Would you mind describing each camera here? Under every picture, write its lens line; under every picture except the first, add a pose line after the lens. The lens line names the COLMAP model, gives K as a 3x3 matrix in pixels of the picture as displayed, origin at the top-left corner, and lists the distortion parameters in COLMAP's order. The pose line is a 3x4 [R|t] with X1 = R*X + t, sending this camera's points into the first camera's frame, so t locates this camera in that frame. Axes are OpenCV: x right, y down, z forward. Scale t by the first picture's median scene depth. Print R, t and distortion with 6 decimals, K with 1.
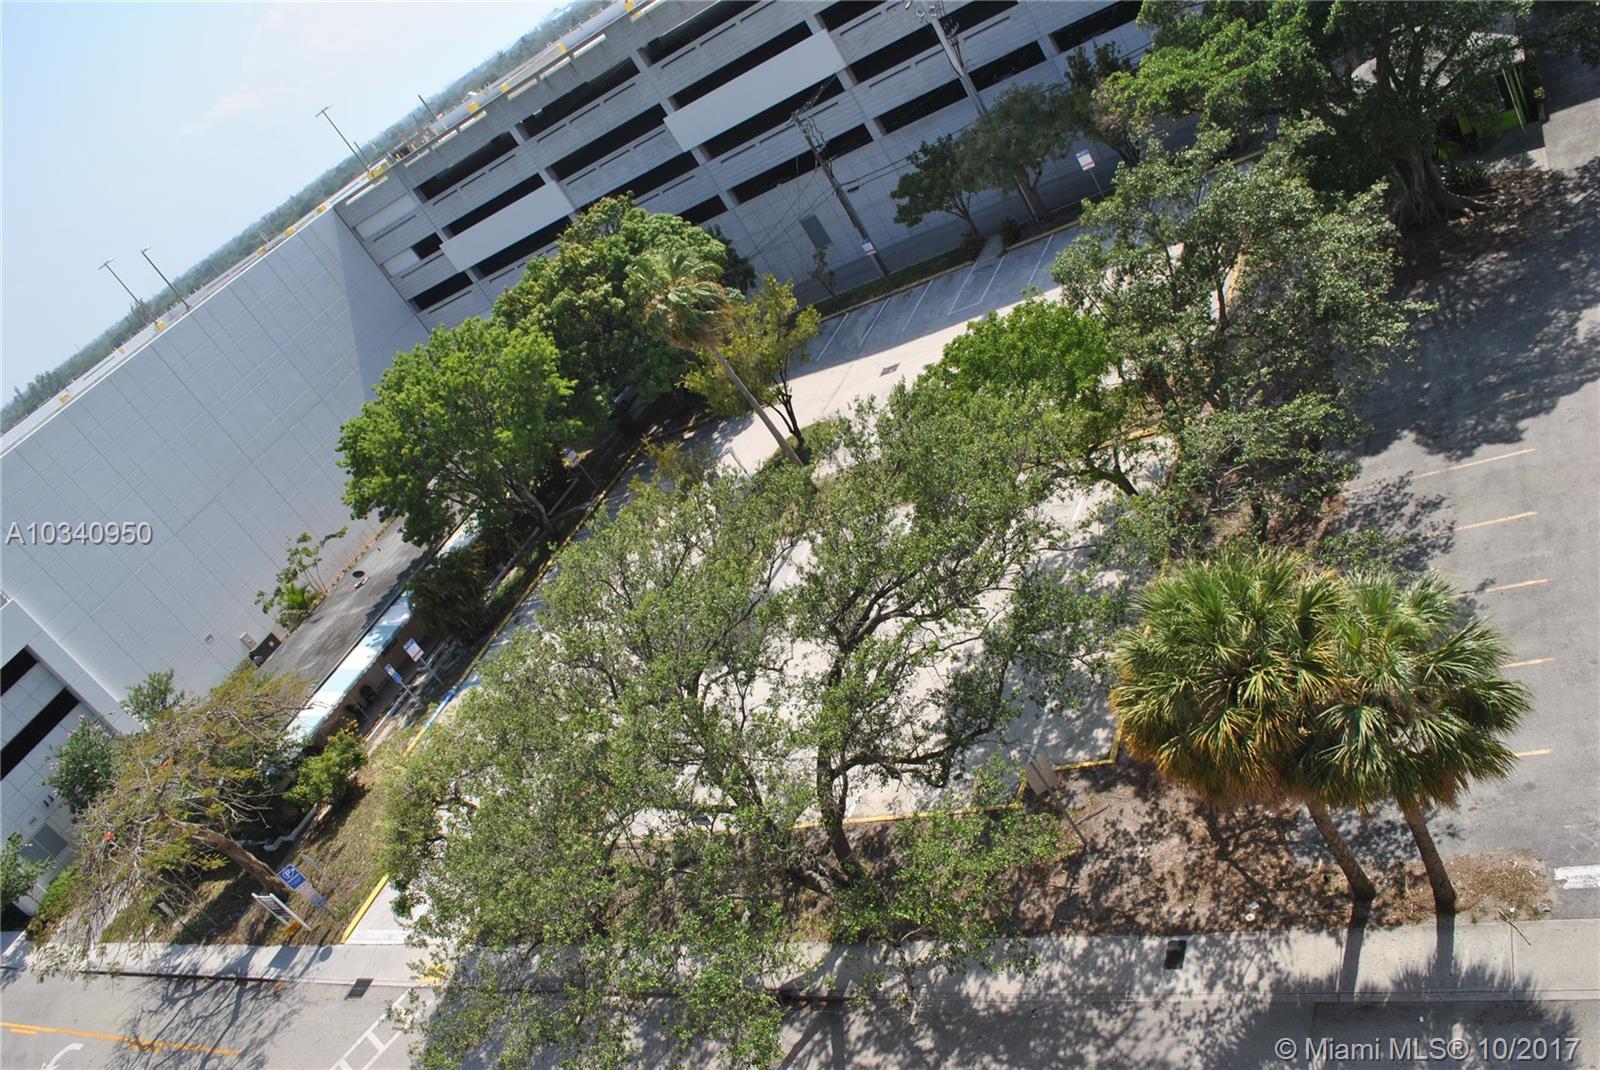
lens RADIAL K [[1263.1, 0, 809.4], [0, 1263.1, 535.9], [0, 0, 1]] dist [-0.089554, 0.017854]
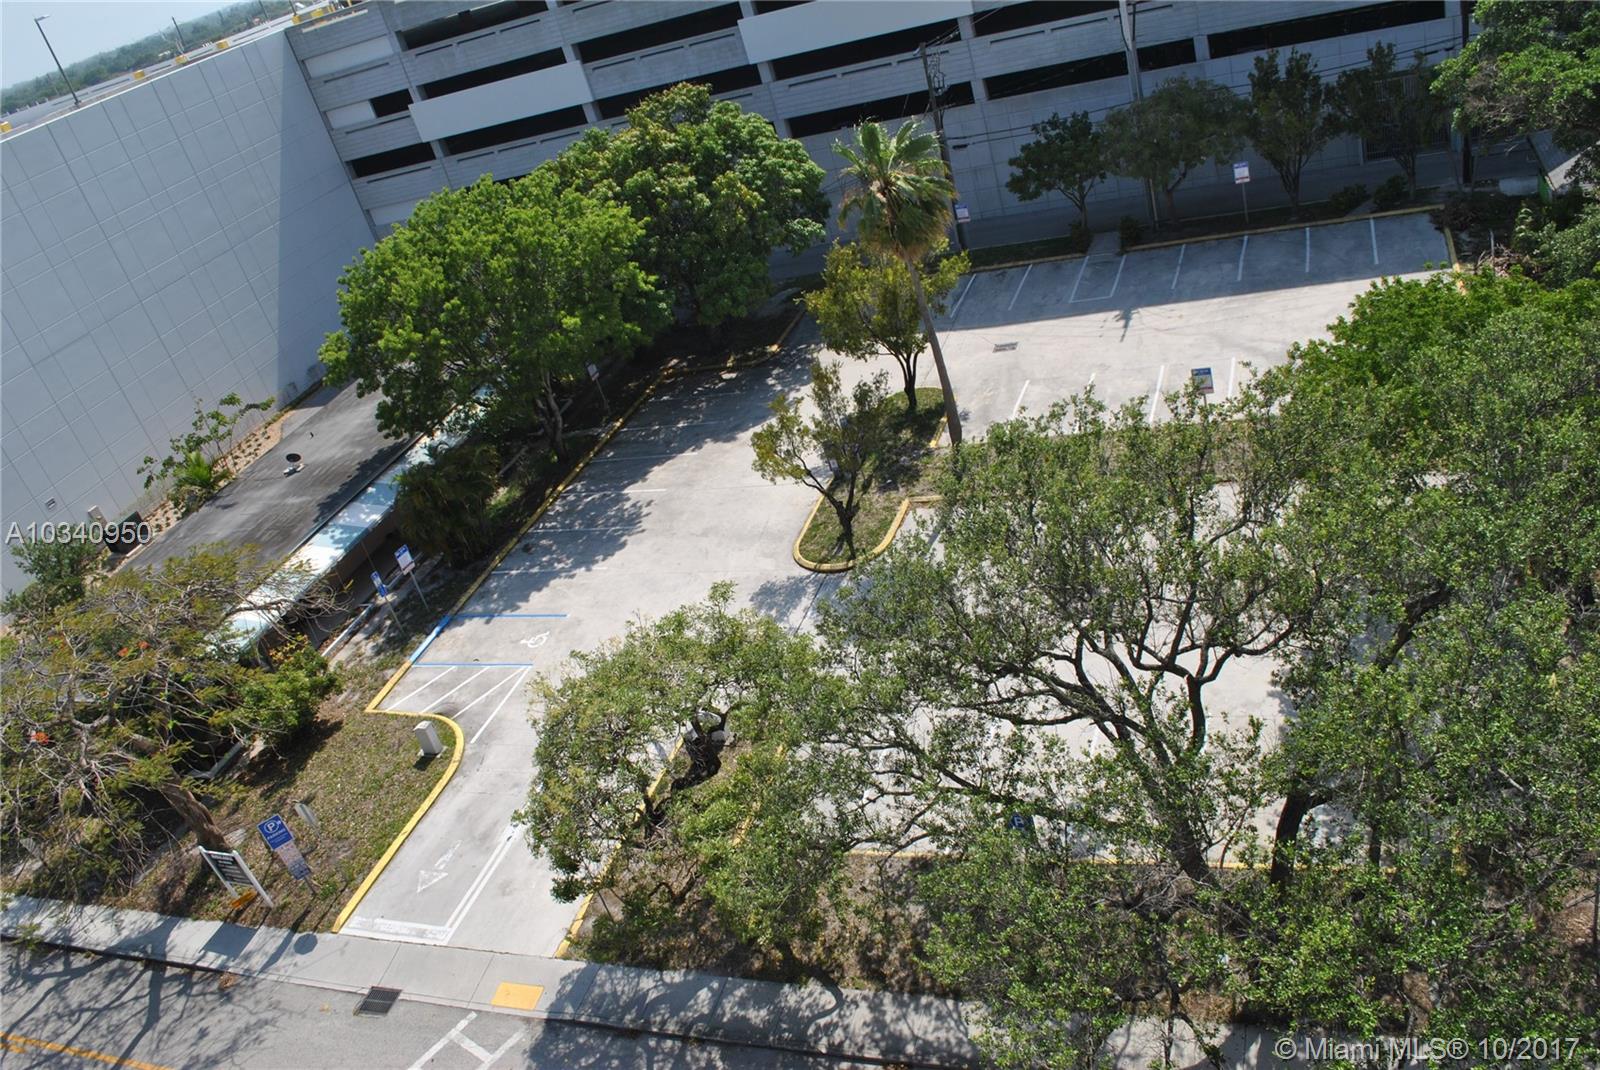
lens RADIAL K [[1263.1, 0, 799.8], [0, 1263.1, 534.6], [0, 0, 1]] dist [-0.089554, 0.017854]
pose [[0.960033, 0.187751, 0.207573, -0.228568], [-0.182472, 0.982205, -0.044469, 0.061094], [-0.212228, 0.004815, 0.977208, 0.171336]]
